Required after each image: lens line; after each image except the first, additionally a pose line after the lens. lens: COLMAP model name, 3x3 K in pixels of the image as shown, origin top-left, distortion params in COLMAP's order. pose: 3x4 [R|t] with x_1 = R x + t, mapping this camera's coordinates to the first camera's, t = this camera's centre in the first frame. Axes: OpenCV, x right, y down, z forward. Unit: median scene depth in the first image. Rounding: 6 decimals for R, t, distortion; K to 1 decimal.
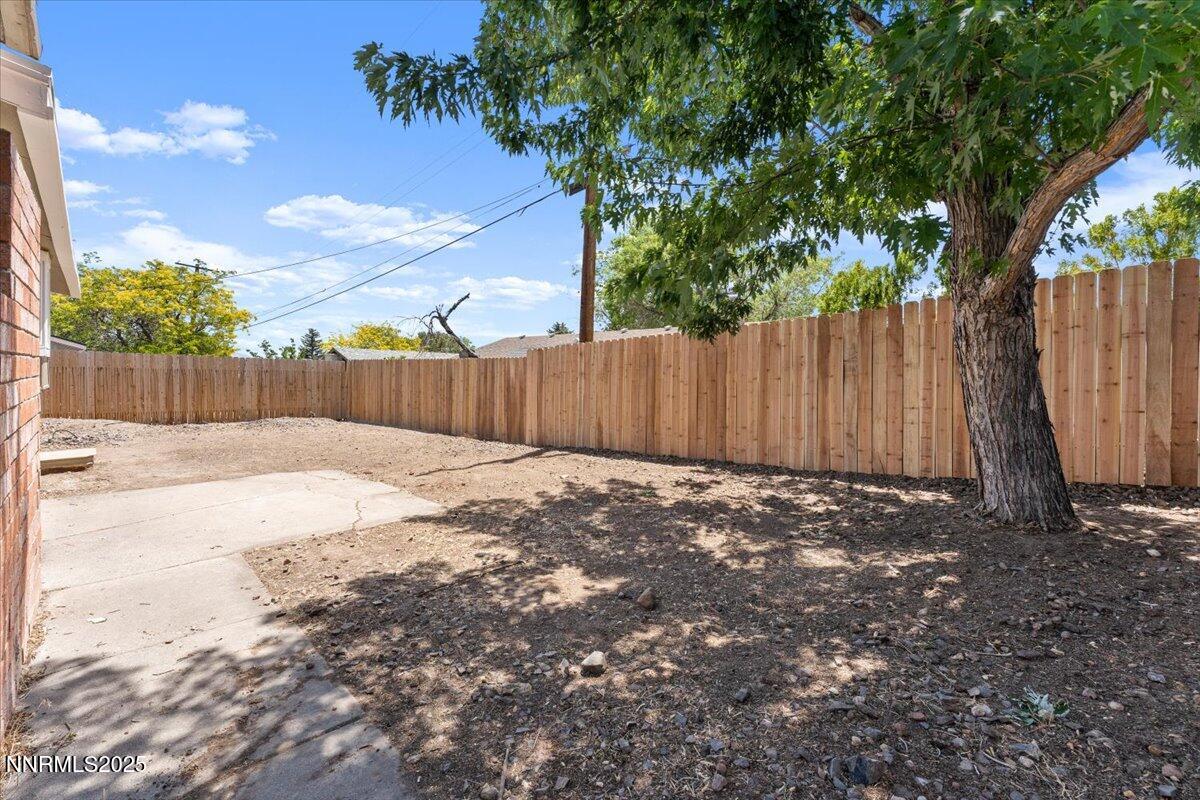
lens RADIAL K [[489.0, 0, 601.1], [0, 489.0, 380.5], [0, 0, 1]] dist [0.001748, -0.000731]
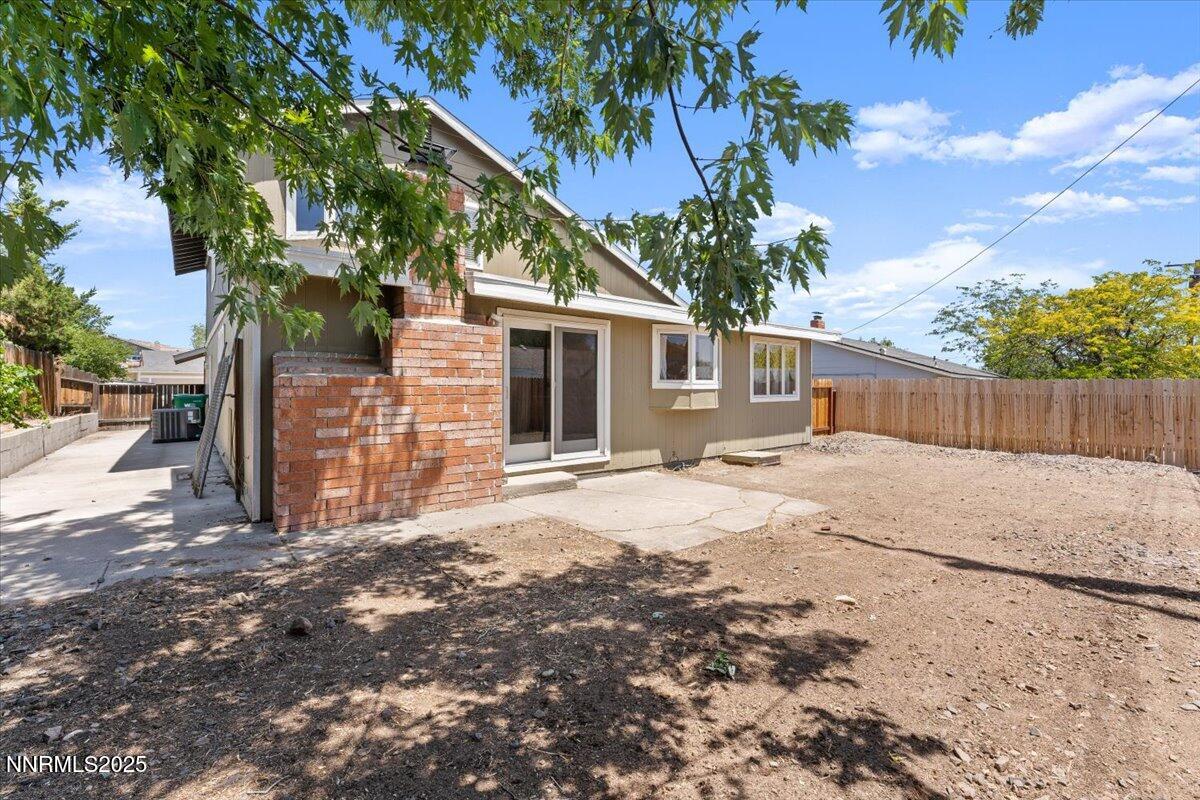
lens RADIAL K [[489.0, 0, 597.6], [0, 489.0, 388.6], [0, 0, 1]] dist [0.001748, -0.000731]
pose [[-0.078042, -0.011954, -0.996878, 0.933455], [-0.015260, 0.999825, -0.010795, -0.052566], [0.996833, 0.014370, -0.078211, 1.456391]]
